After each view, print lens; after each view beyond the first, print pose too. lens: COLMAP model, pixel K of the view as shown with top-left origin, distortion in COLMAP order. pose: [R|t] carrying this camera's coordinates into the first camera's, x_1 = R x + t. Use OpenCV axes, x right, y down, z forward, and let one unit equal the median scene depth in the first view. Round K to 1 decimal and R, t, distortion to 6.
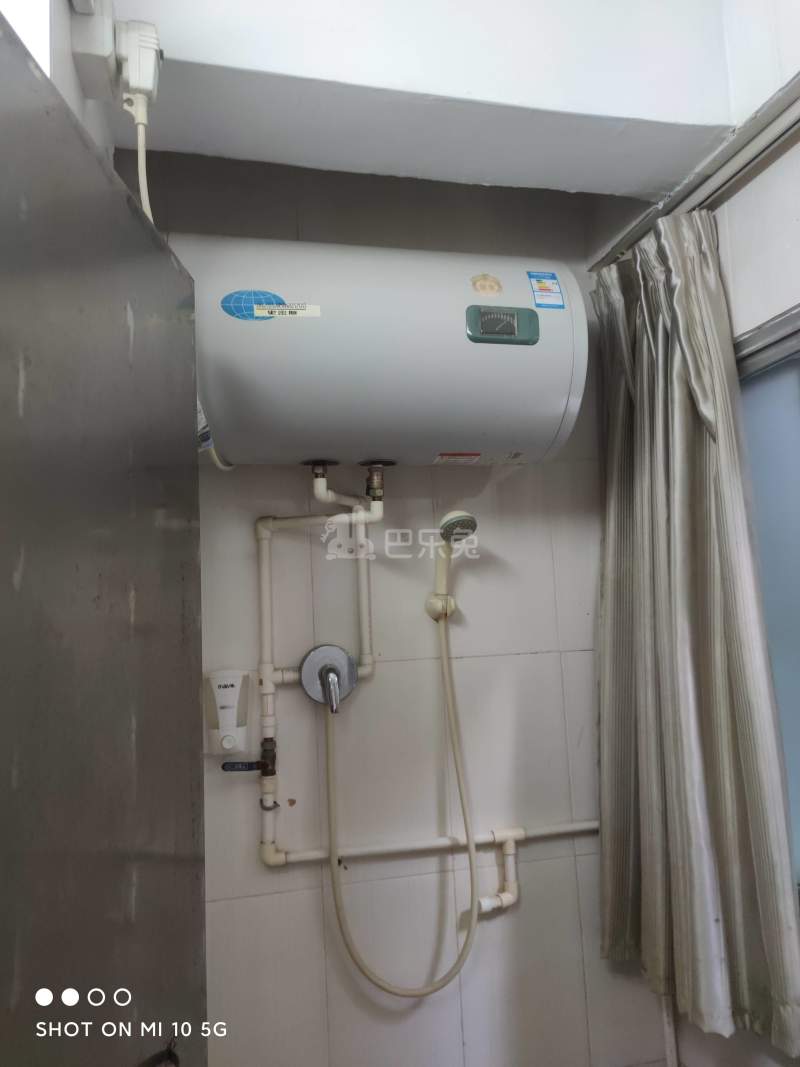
lens RADIAL K [[741.2, 0, 400.0], [0, 741.2, 533.5], [0, 0, 1]] dist [0.008931, -0.001581]
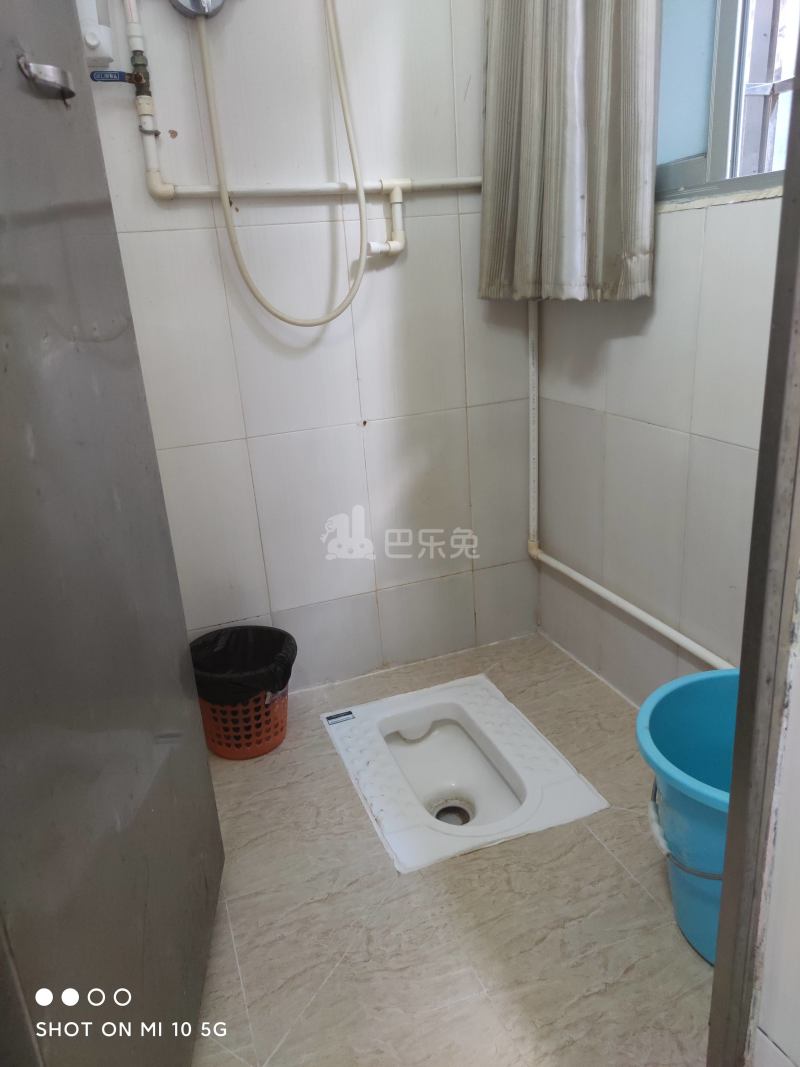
lens RADIAL K [[741.2, 0, 400.0], [0, 741.2, 533.5], [0, 0, 1]] dist [0.008931, -0.001581]
pose [[0.989541, -0.066656, 0.127928, -0.012164], [0.007622, 0.909758, 0.415068, 0.438558], [-0.144051, -0.409752, 0.900751, -0.130433]]
